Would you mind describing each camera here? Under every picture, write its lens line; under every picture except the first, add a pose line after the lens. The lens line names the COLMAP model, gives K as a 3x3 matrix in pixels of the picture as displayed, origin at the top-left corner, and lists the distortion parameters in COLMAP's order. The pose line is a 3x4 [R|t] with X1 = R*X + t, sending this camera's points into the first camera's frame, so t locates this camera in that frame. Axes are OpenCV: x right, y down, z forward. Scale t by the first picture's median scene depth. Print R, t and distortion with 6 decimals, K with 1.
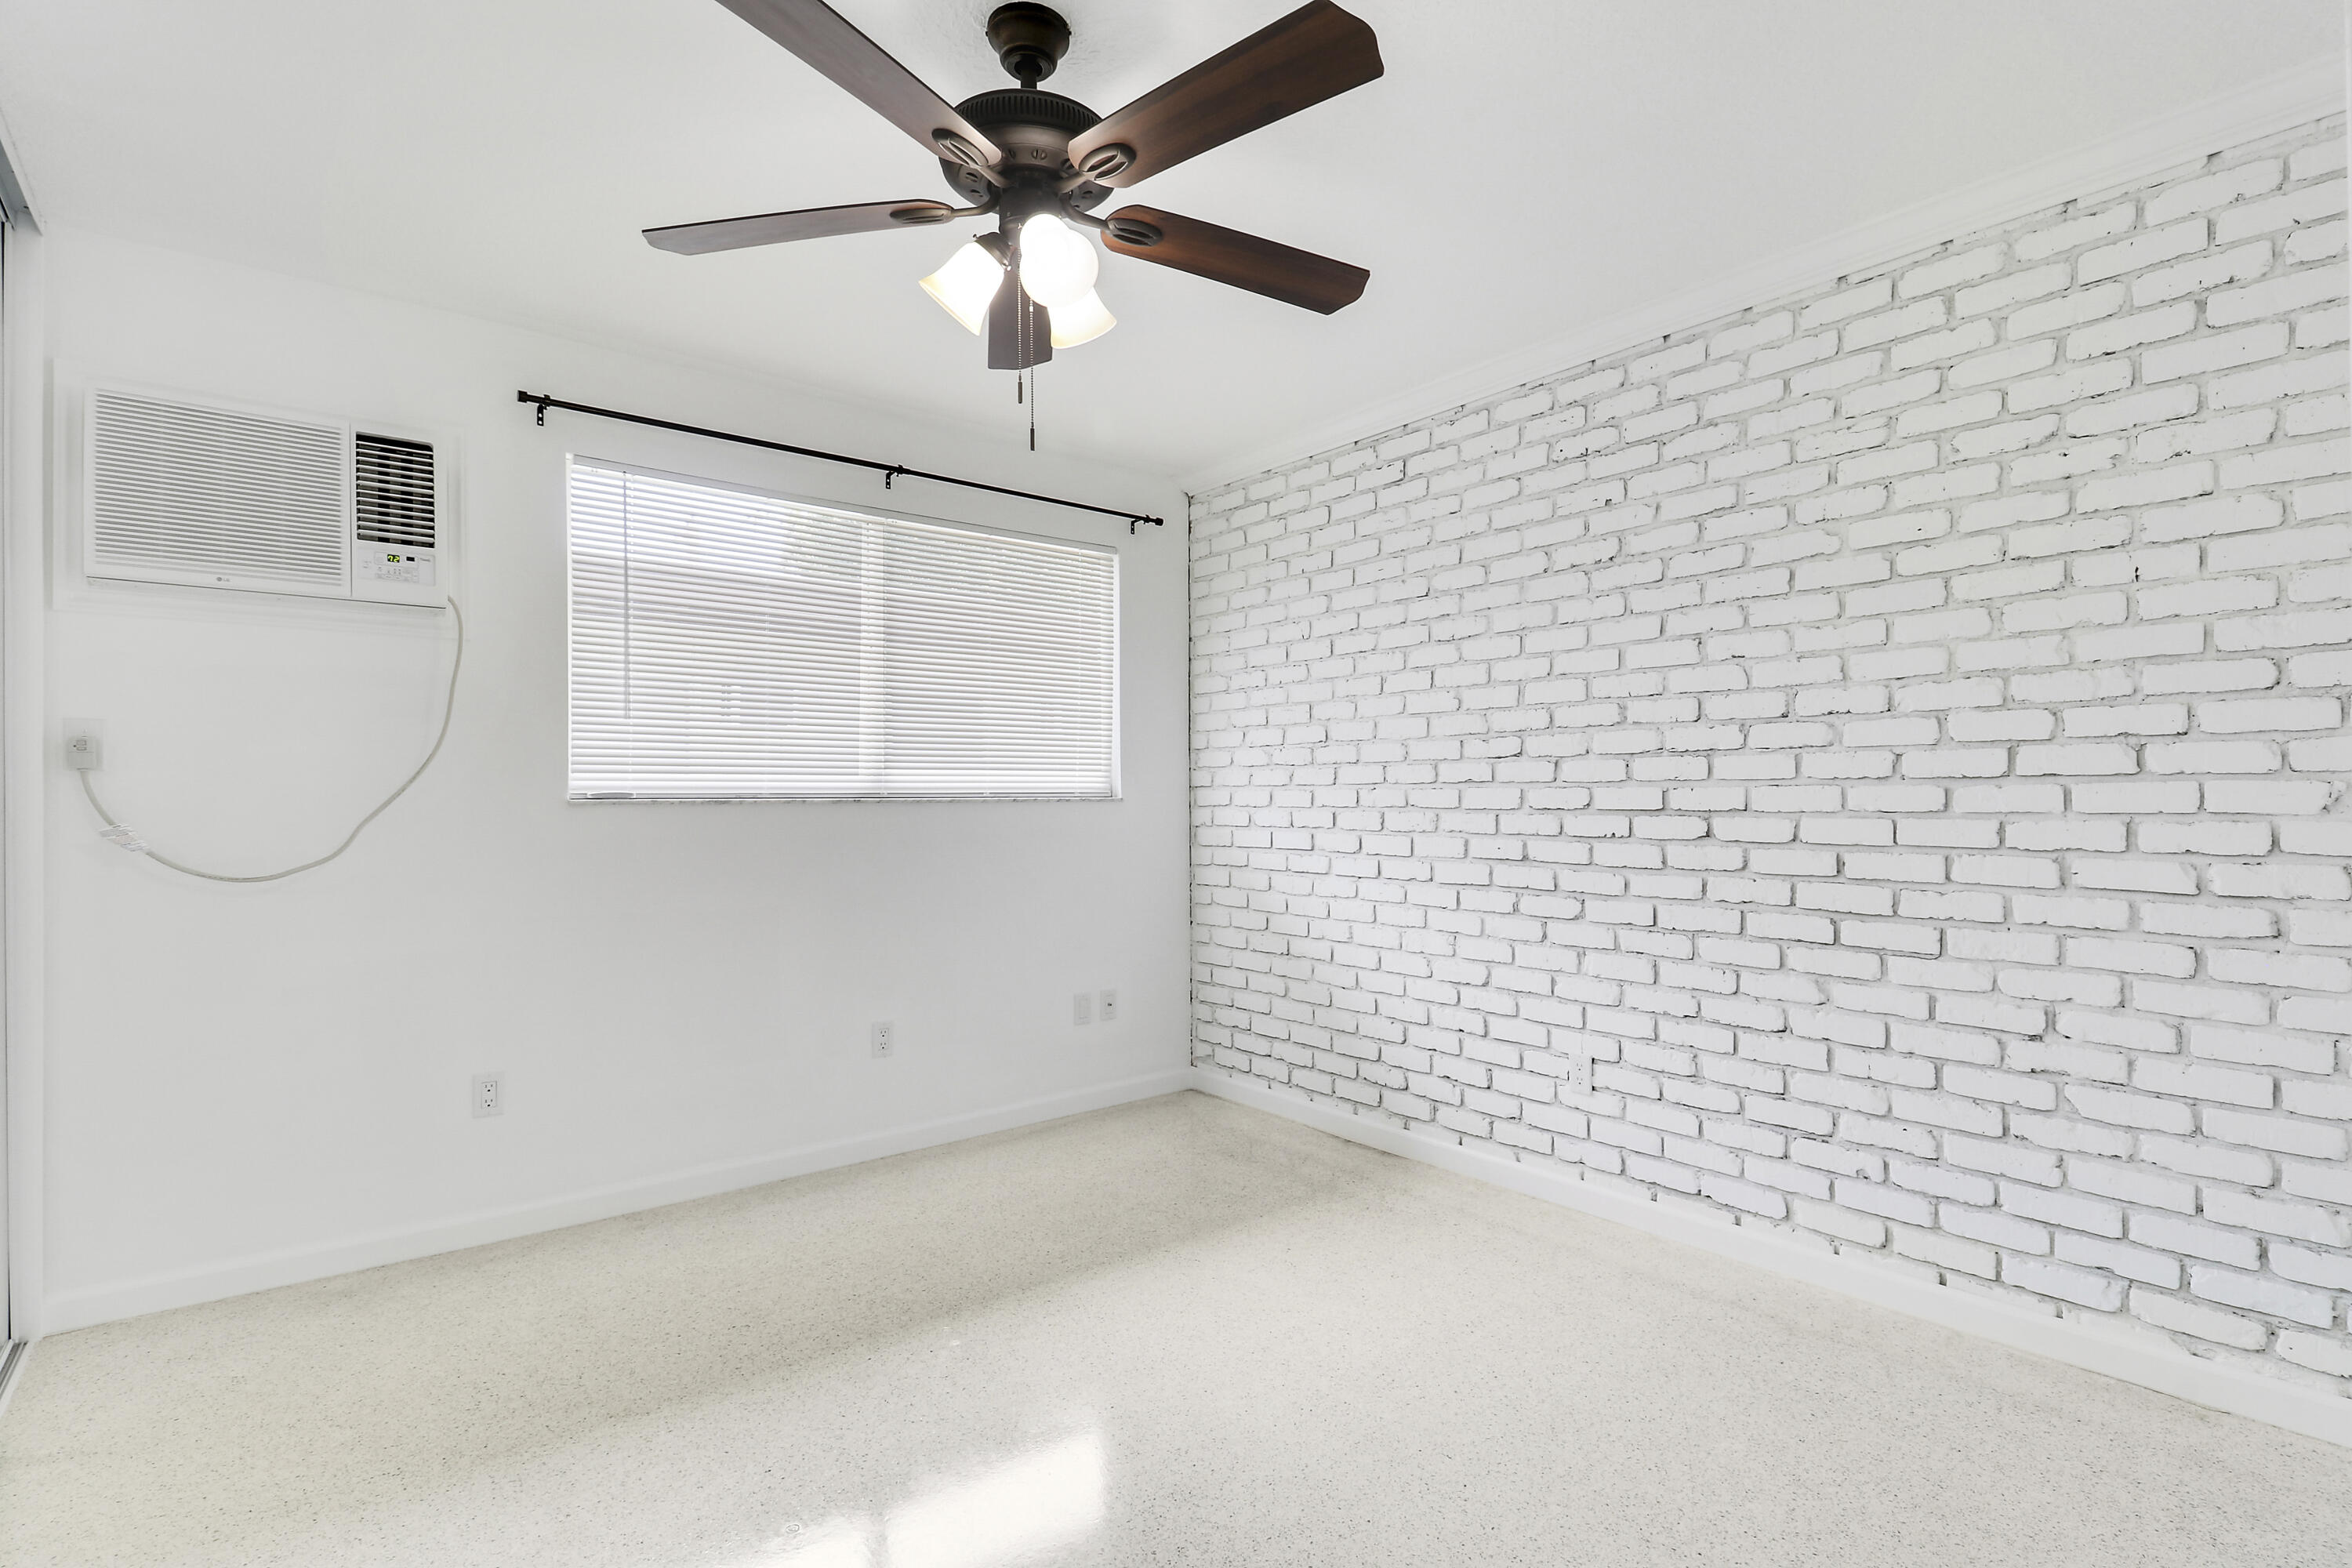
lens RADIAL K [[1093.2, 0, 1179.8], [0, 1093.2, 799.4], [0, 0, 1]] dist [0.025690, -0.024556]
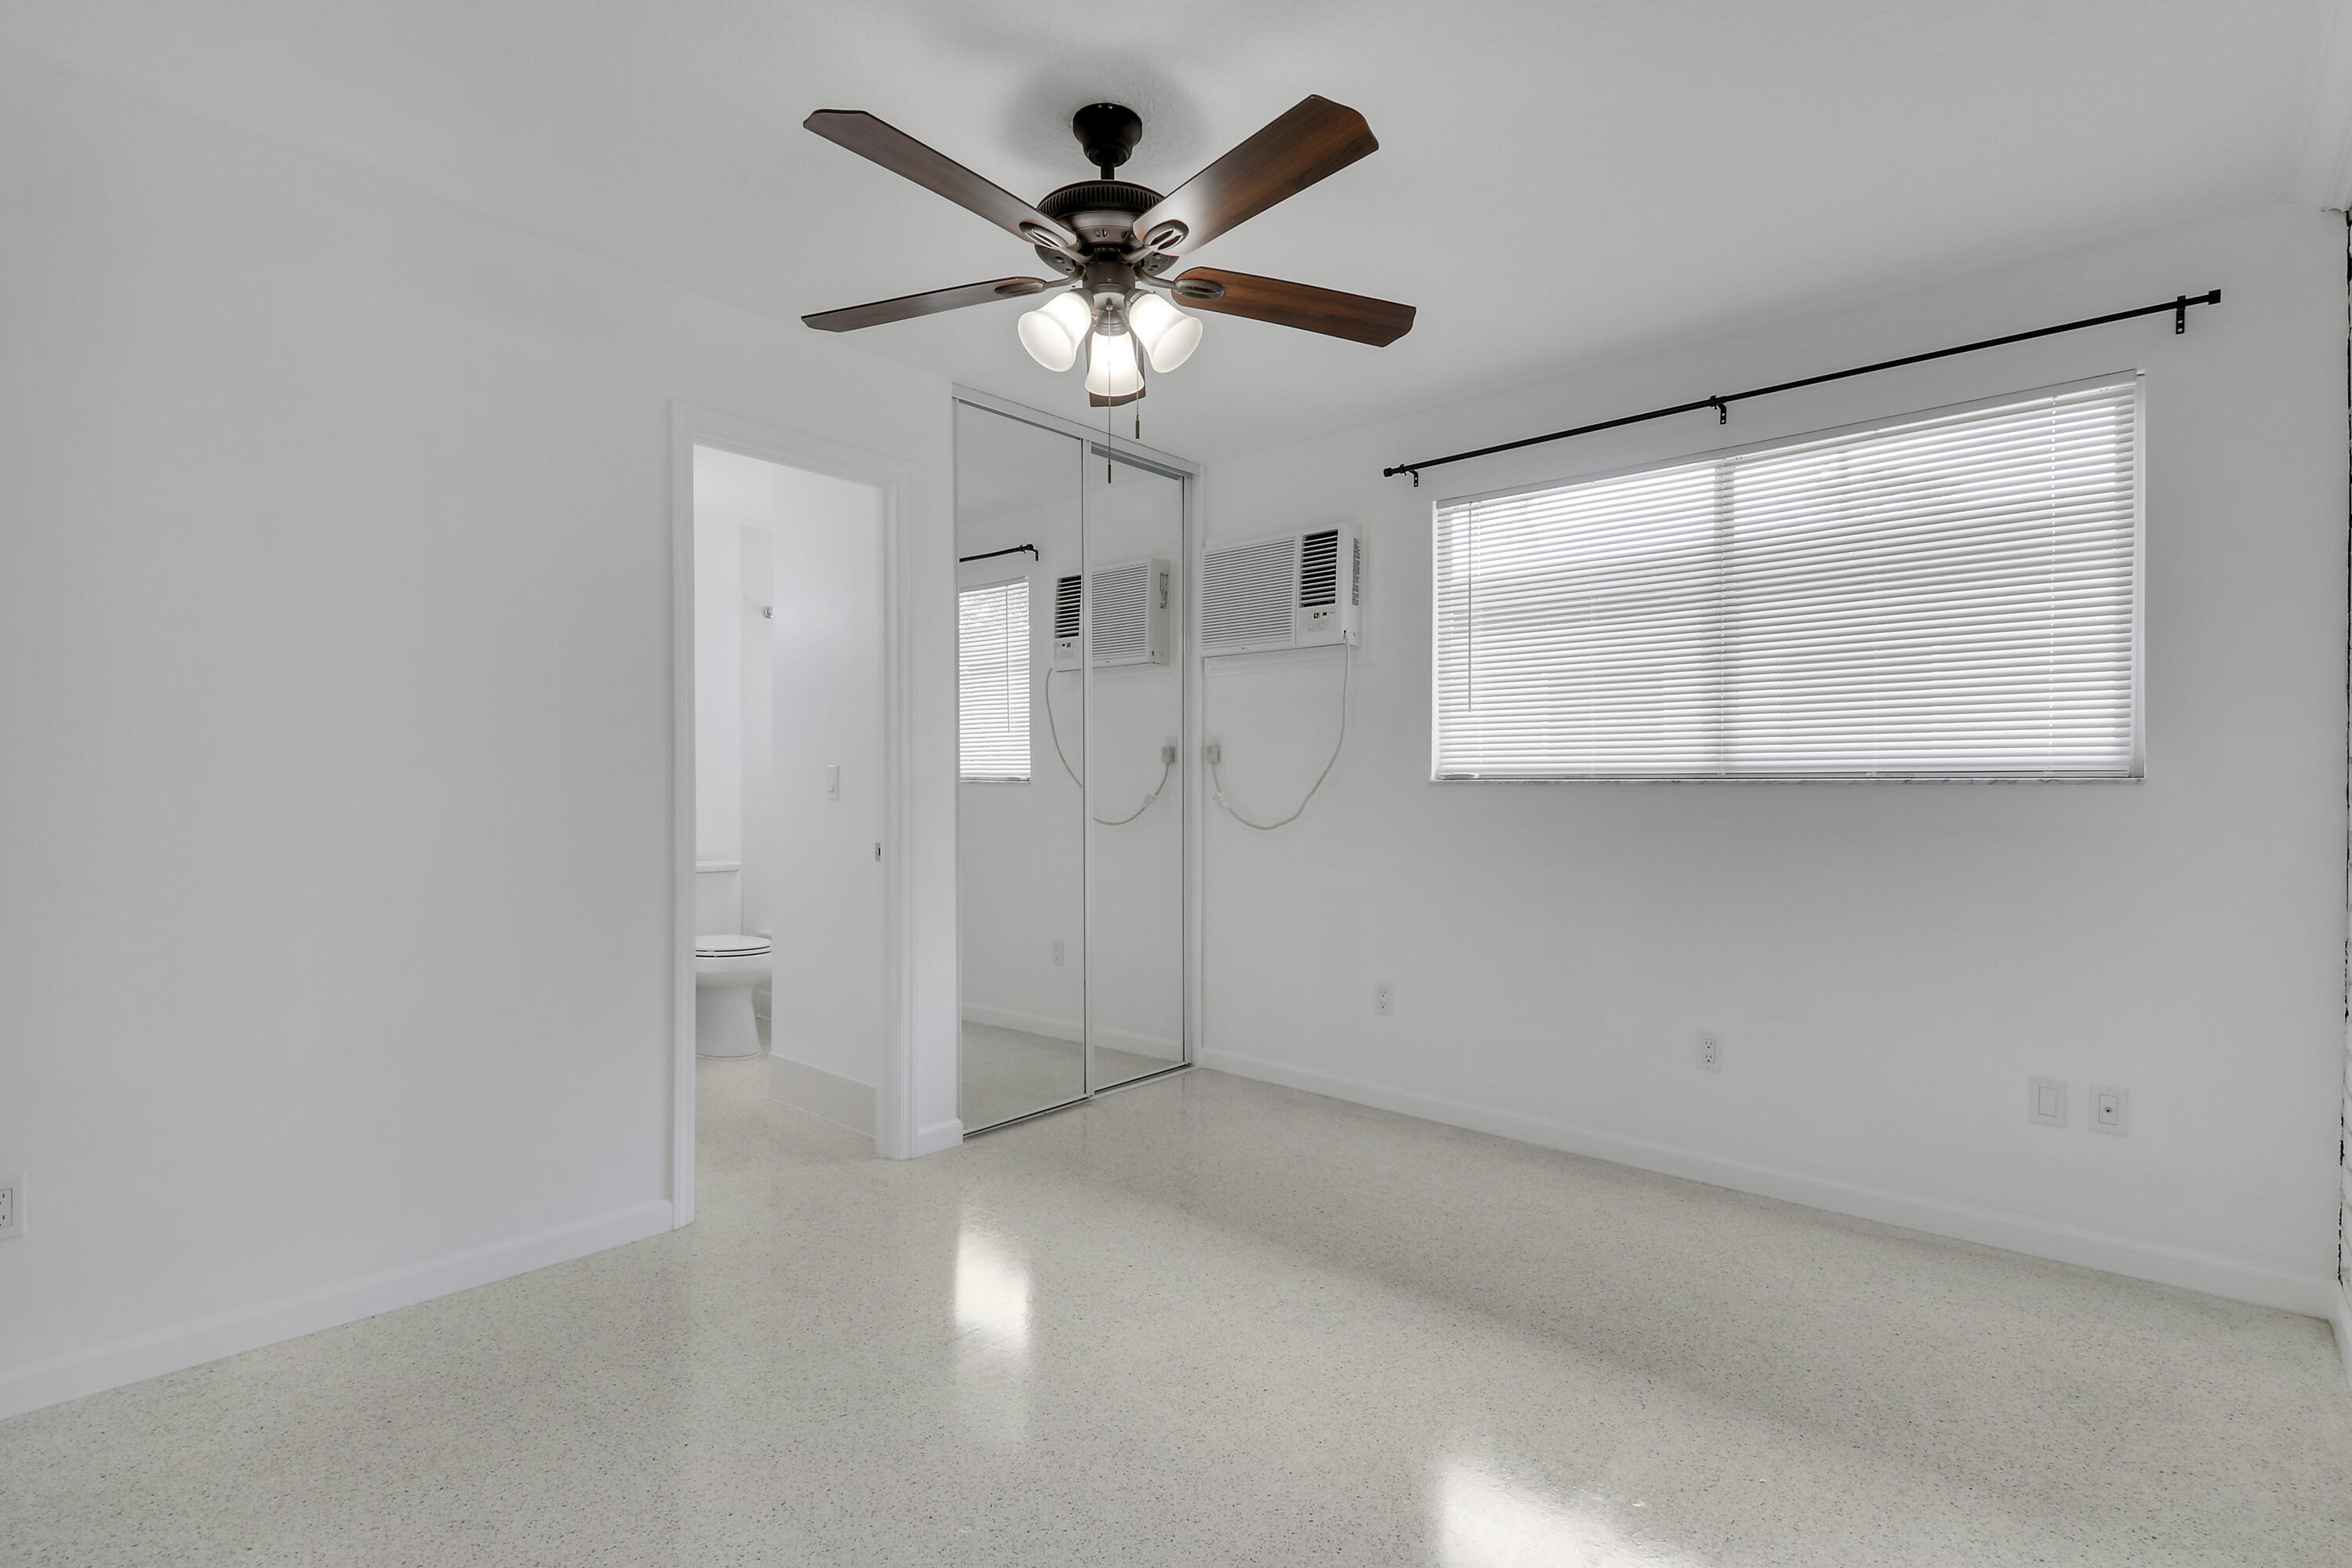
lens RADIAL K [[1093.2, 0, 1179.8], [0, 1093.2, 799.4], [0, 0, 1]] dist [0.025690, -0.024556]
pose [[0.175282, 0.016485, -0.984380, 0.613018], [-0.003891, 0.999864, 0.016052, 0.003284], [0.984511, 0.001016, 0.175322, 0.496422]]
